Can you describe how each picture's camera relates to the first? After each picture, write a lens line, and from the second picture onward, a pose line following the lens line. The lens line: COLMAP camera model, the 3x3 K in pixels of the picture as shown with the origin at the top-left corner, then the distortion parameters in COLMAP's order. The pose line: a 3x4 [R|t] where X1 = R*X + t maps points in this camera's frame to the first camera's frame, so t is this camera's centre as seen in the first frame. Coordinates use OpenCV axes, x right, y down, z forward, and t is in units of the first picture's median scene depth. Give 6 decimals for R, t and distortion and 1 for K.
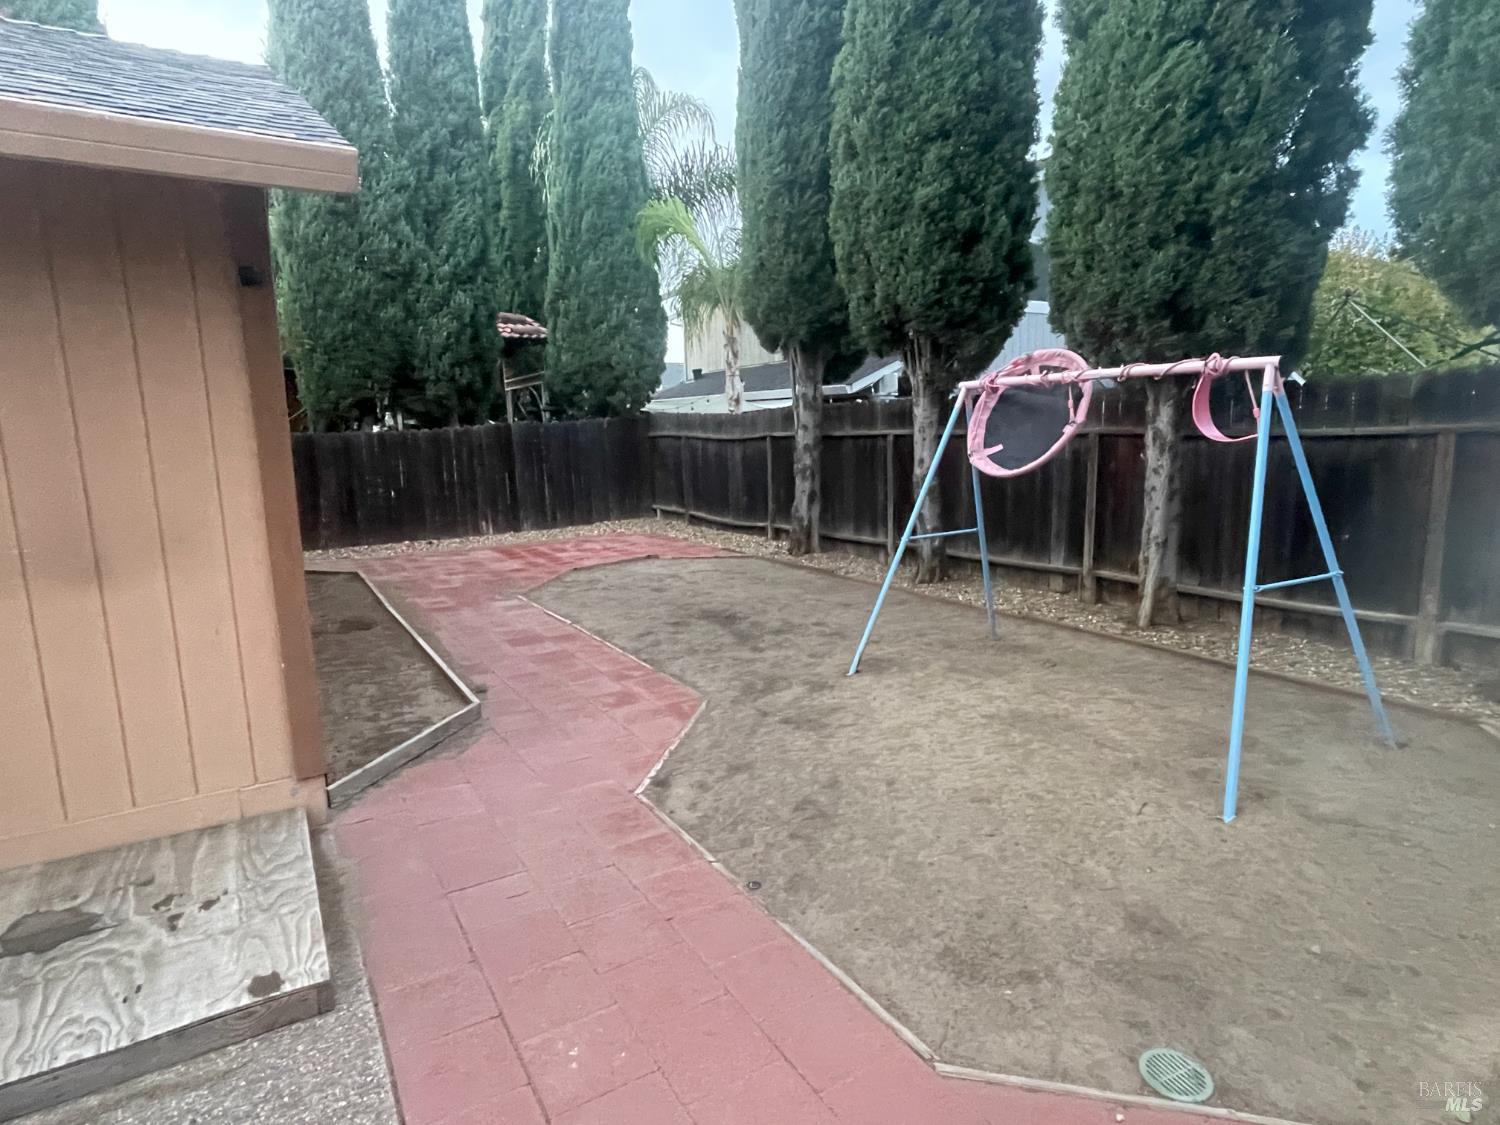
lens RADIAL K [[810.7, 0, 750.0], [0, 810.7, 562.5], [0, 0, 1]] dist [-0.033436, 0.014491]
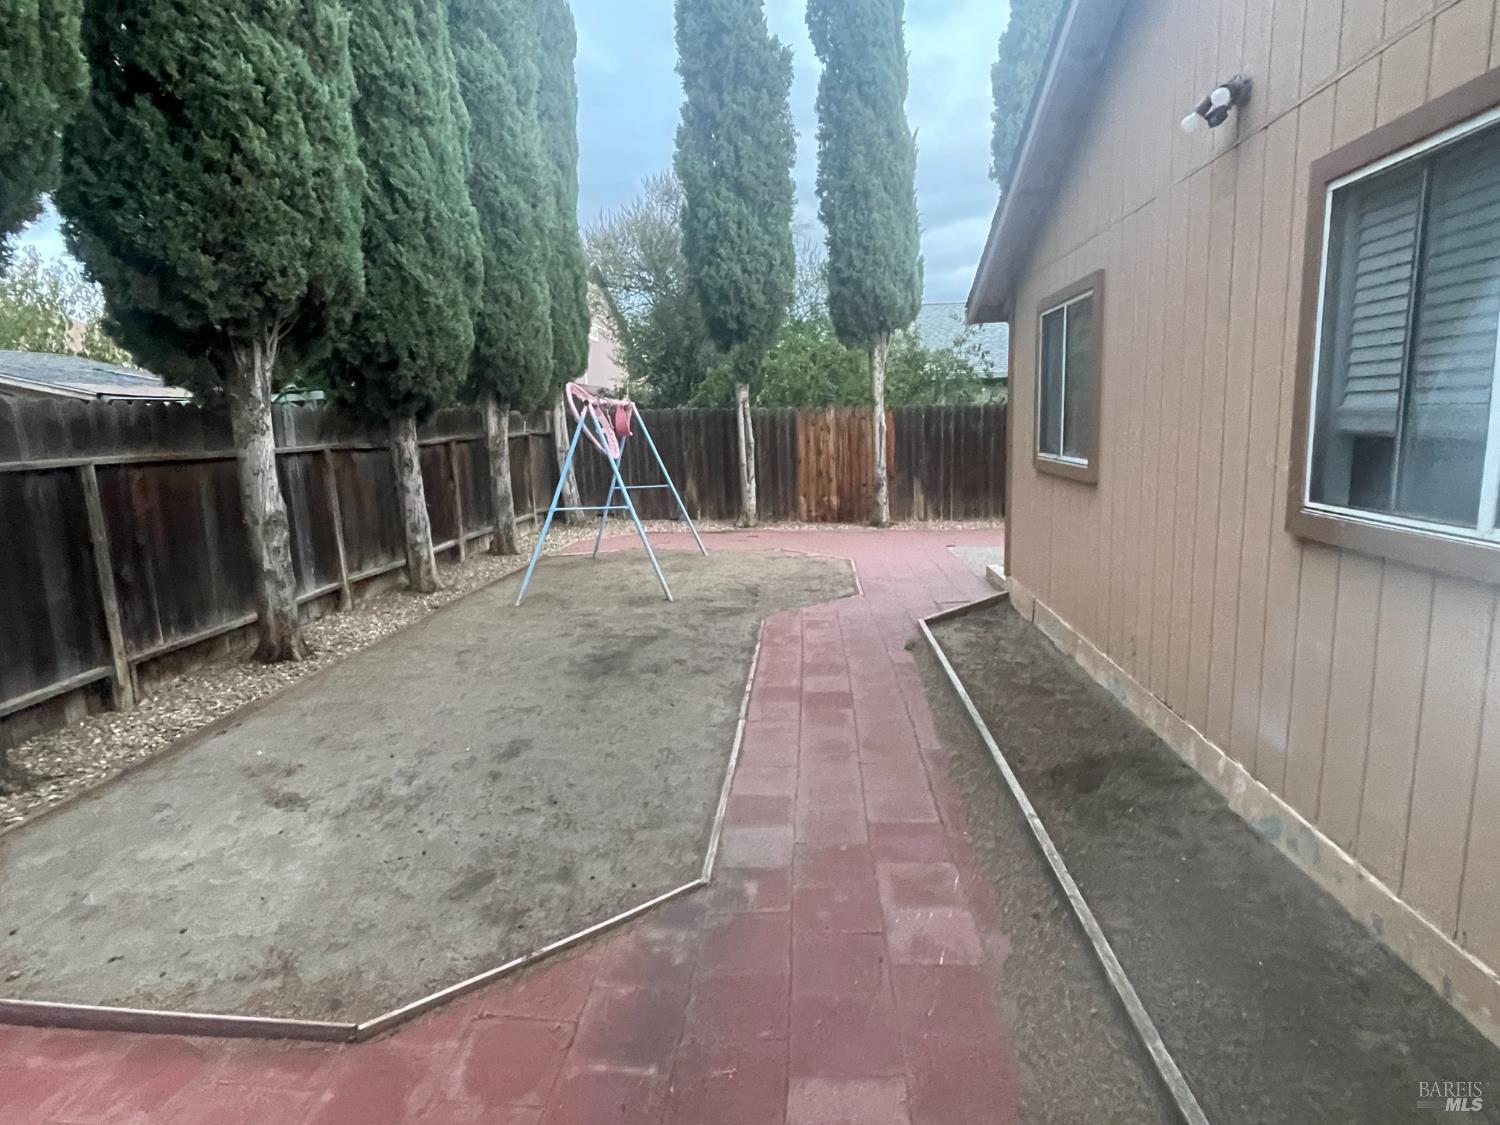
lens RADIAL K [[810.7, 0, 750.0], [0, 810.7, 562.5], [0, 0, 1]] dist [-0.033436, 0.014491]
pose [[-0.806295, -0.049774, 0.589415, -0.779274], [0.145823, 0.948973, 0.279618, -0.291350], [-0.573257, 0.311405, -0.757894, 1.869217]]
